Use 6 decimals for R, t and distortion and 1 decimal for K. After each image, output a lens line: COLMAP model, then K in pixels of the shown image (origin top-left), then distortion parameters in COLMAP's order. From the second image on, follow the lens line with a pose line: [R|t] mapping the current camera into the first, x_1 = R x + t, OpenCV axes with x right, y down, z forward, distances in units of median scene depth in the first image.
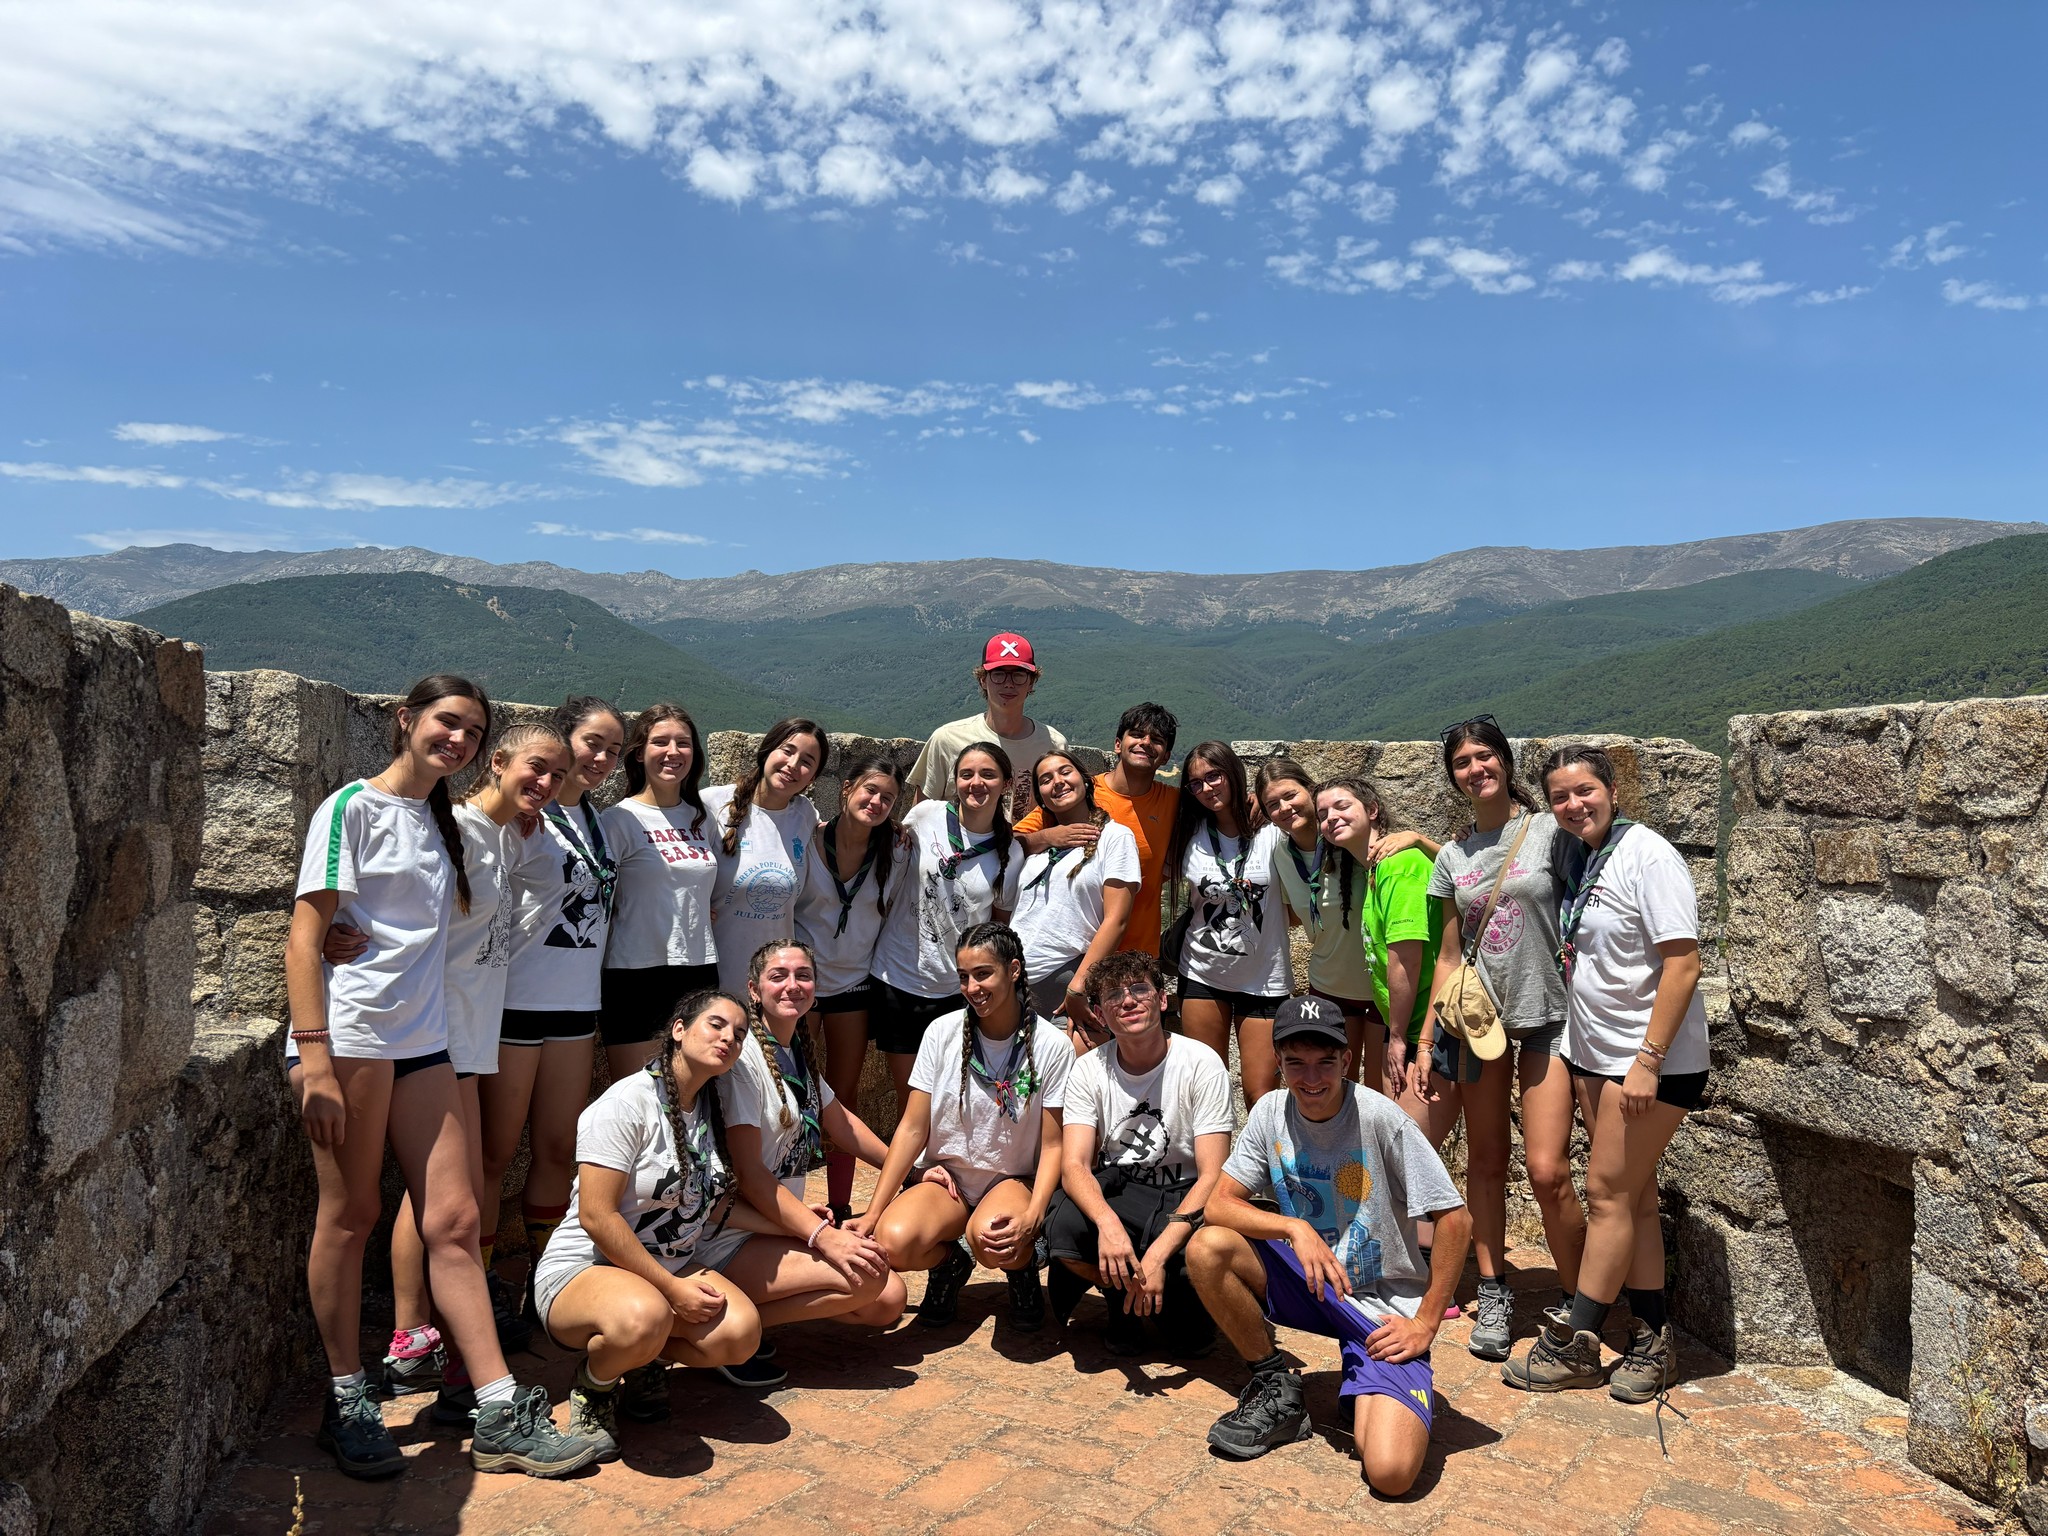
lens RADIAL K [[1546.2, 0, 1019.5], [0, 1546.2, 773.5], [0, 0, 1]] dist [0.038030, 0.000502]
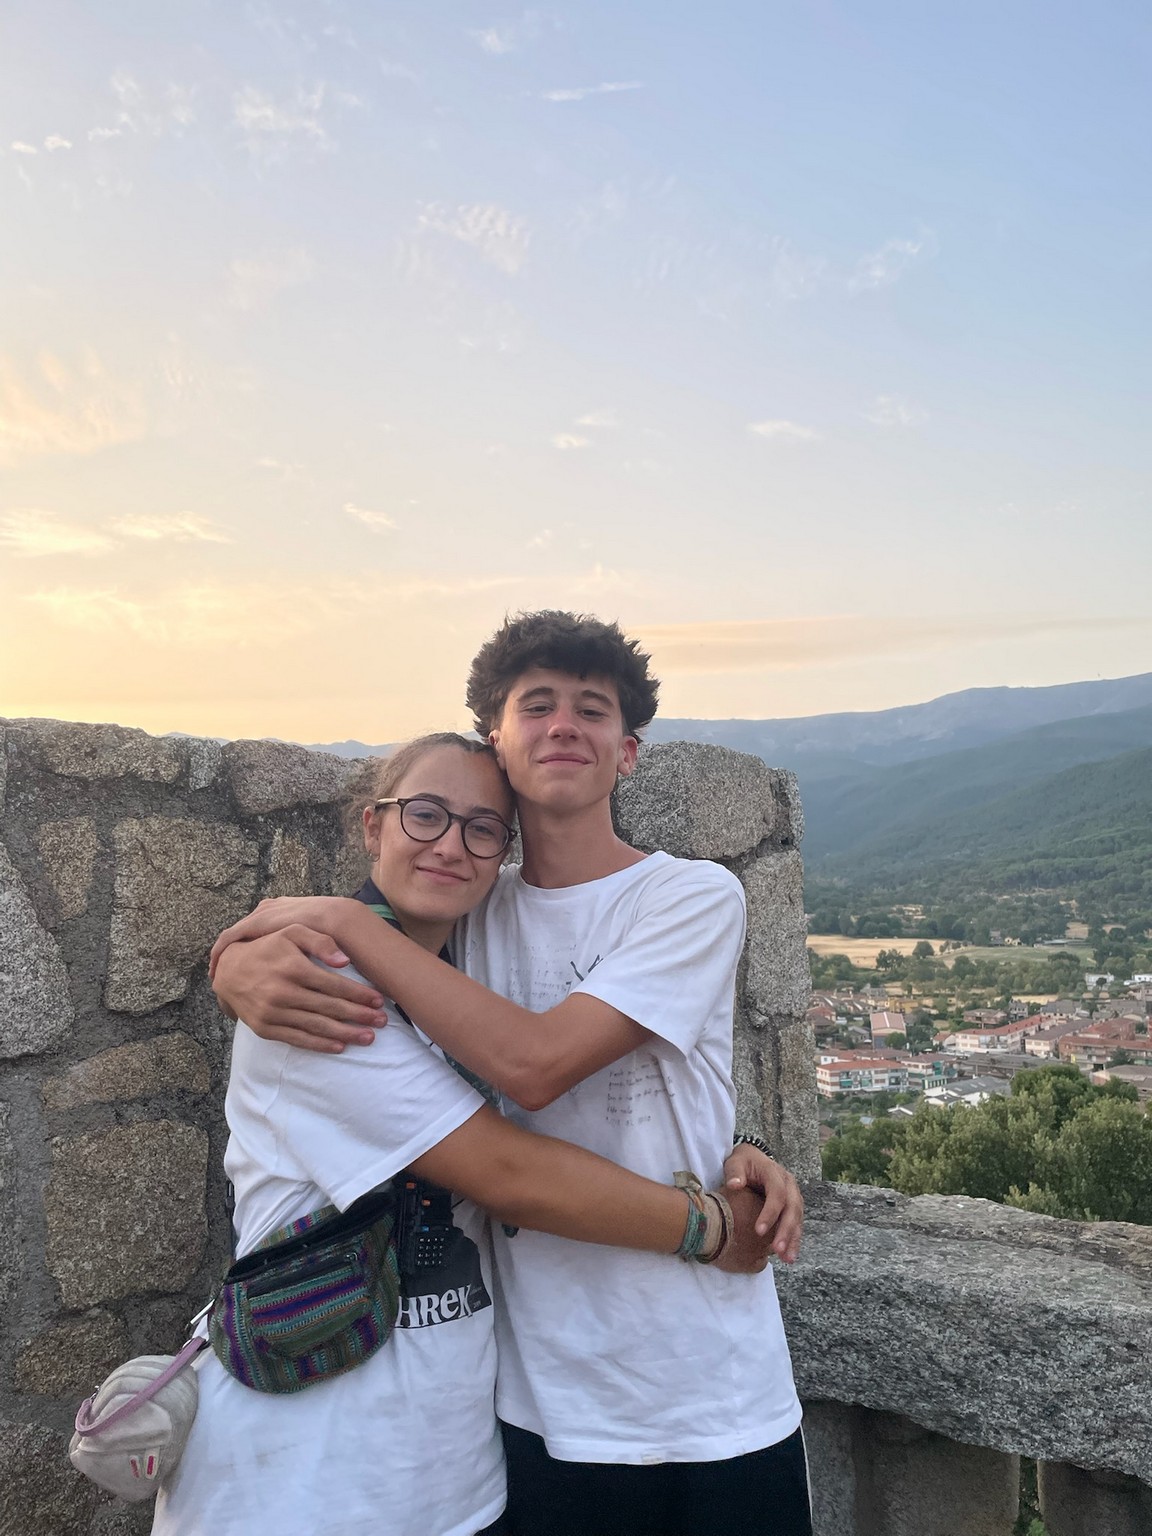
lens RADIAL K [[1158.0, 0, 581.1], [0, 1158.0, 766.7], [0, 0, 1]] dist [0.088968, -0.109160]
pose [[0.998069, -0.050188, -0.036608, 0.016844], [0.046493, 0.994331, -0.095623, 0.018009], [0.041200, 0.093736, 0.994744, 0.786703]]
